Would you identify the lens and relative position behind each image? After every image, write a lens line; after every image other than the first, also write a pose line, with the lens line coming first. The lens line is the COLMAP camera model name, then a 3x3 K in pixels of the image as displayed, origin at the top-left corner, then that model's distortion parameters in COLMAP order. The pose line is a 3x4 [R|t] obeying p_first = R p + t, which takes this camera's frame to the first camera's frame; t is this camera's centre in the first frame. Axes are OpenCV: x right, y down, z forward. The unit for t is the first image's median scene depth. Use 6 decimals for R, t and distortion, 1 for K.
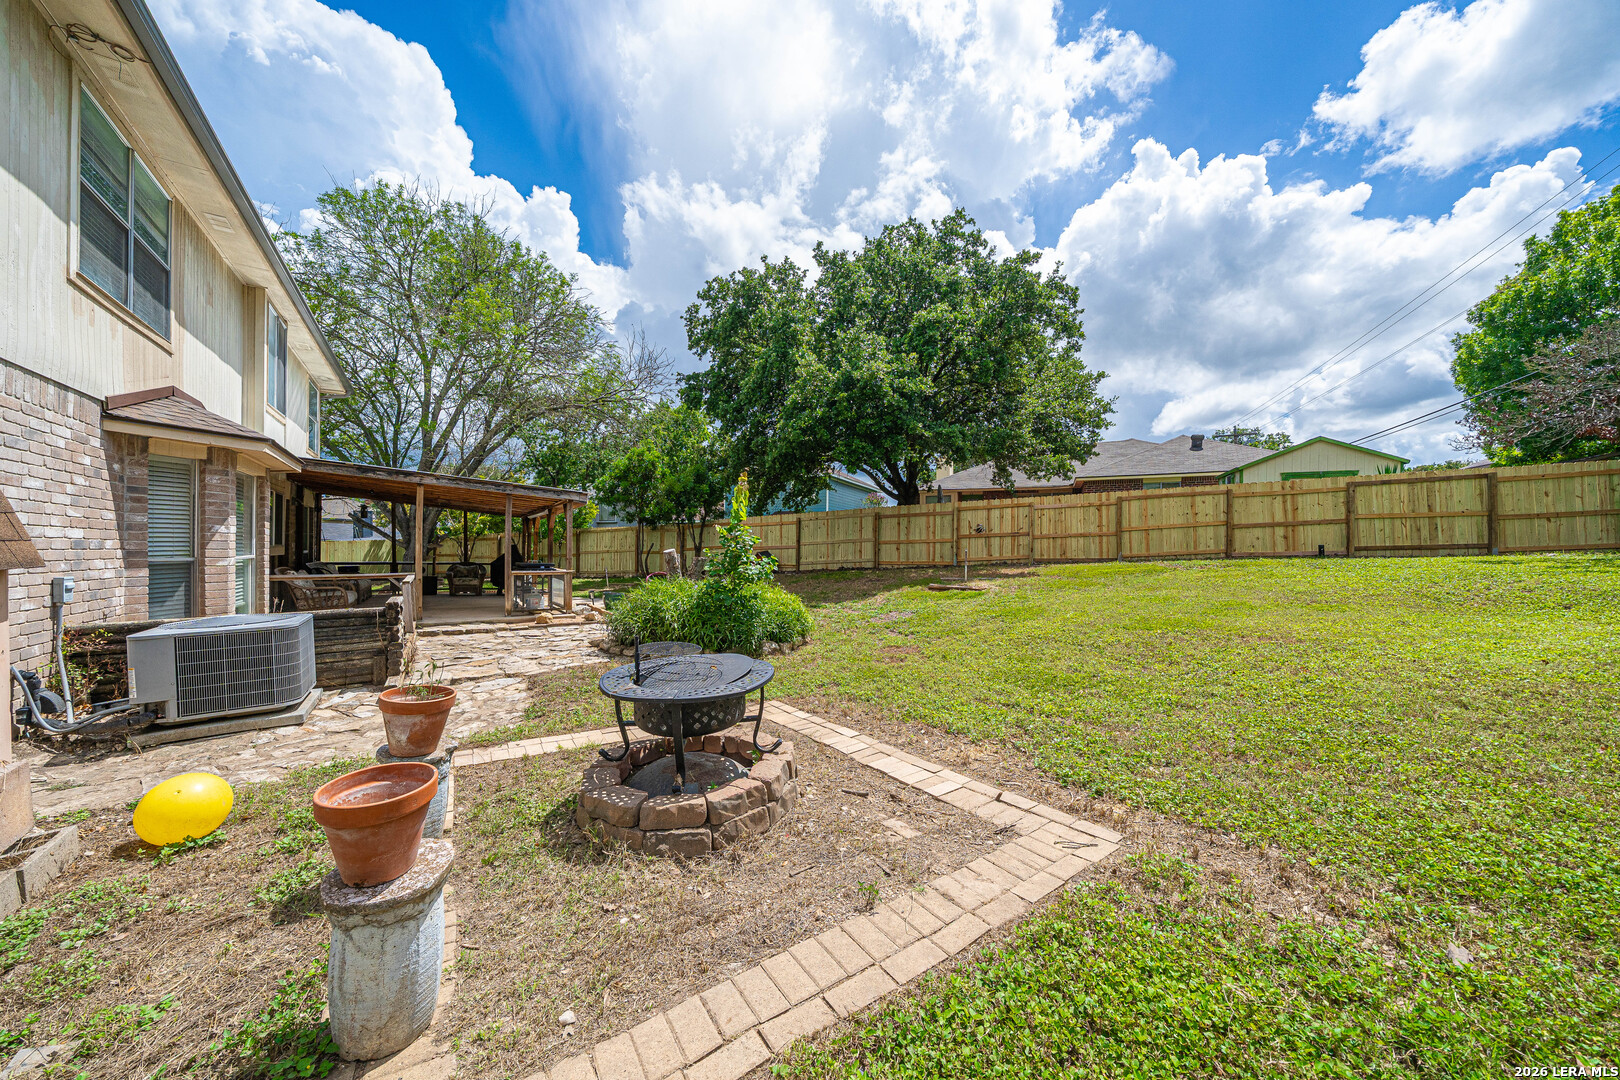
lens RADIAL K [[557.2, 0, 801.7], [0, 557.2, 552.0], [0, 0, 1]] dist [-0.005889, -0.000325]
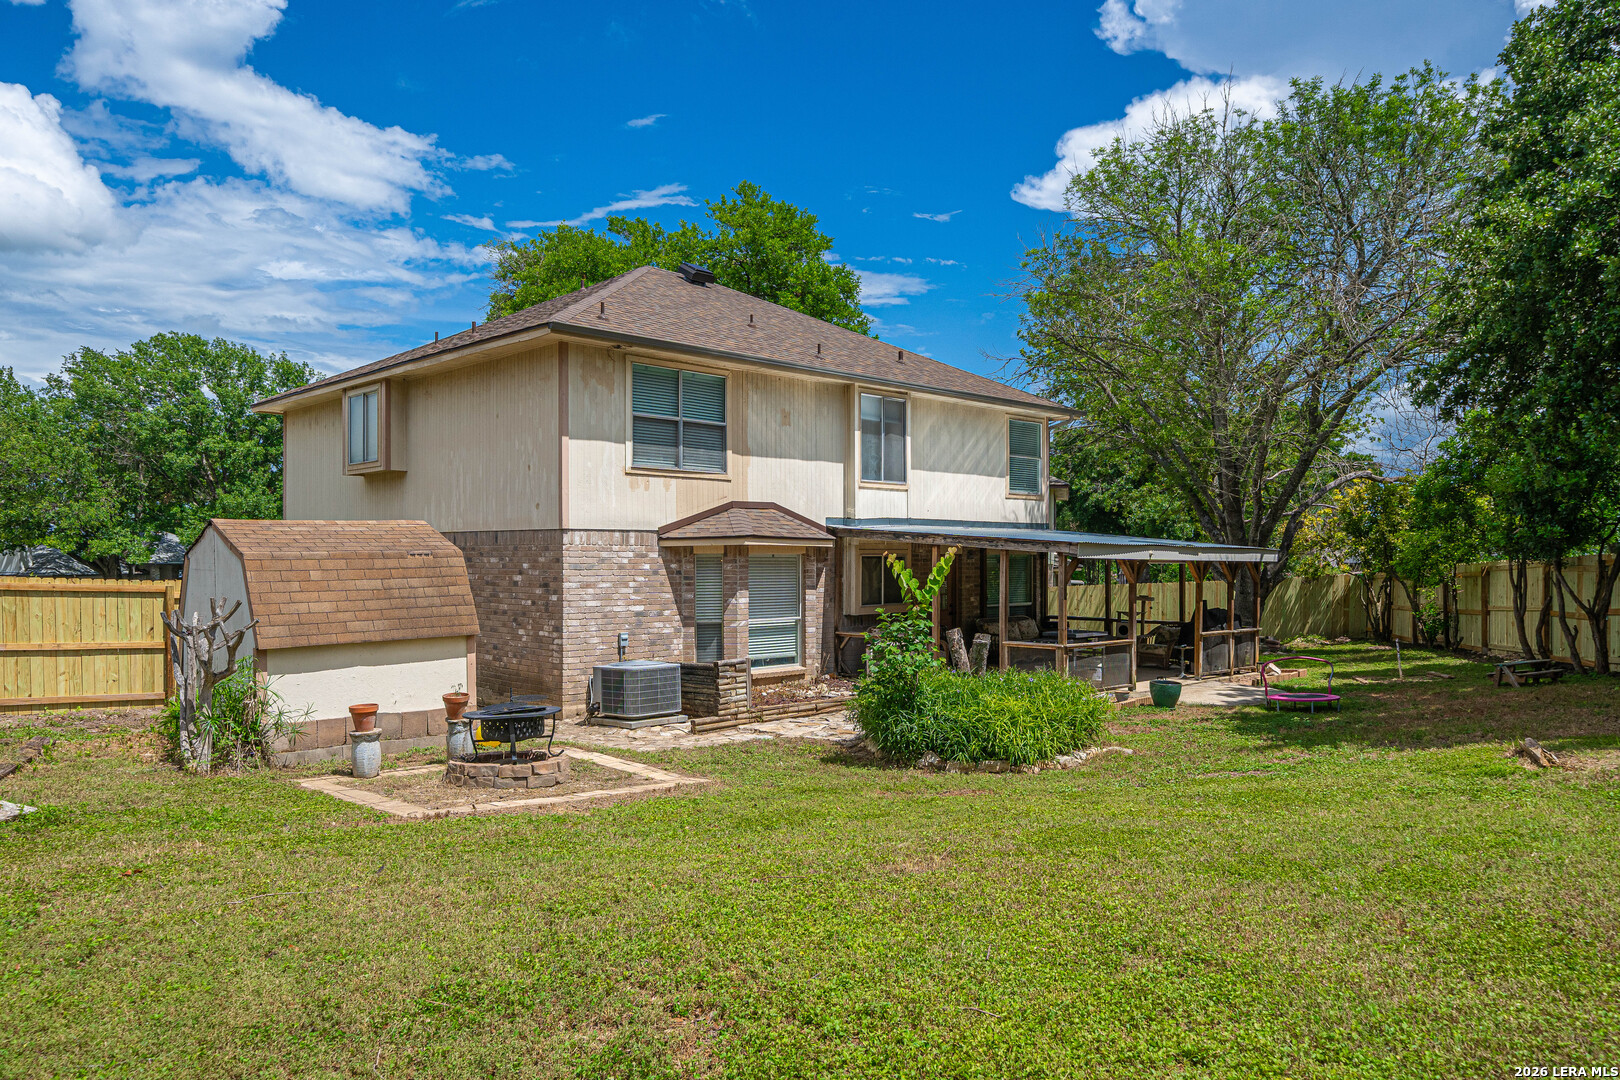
lens RADIAL K [[1101.7, 0, 806.3], [0, 1101.7, 560.6], [0, 0, 1]] dist [-0.002597, -0.001276]
pose [[0.196772, -0.008213, -0.980415, 1.293486], [-0.002633, 0.999957, -0.008905, -0.087911], [0.980446, 0.004334, 0.196742, 0.457105]]
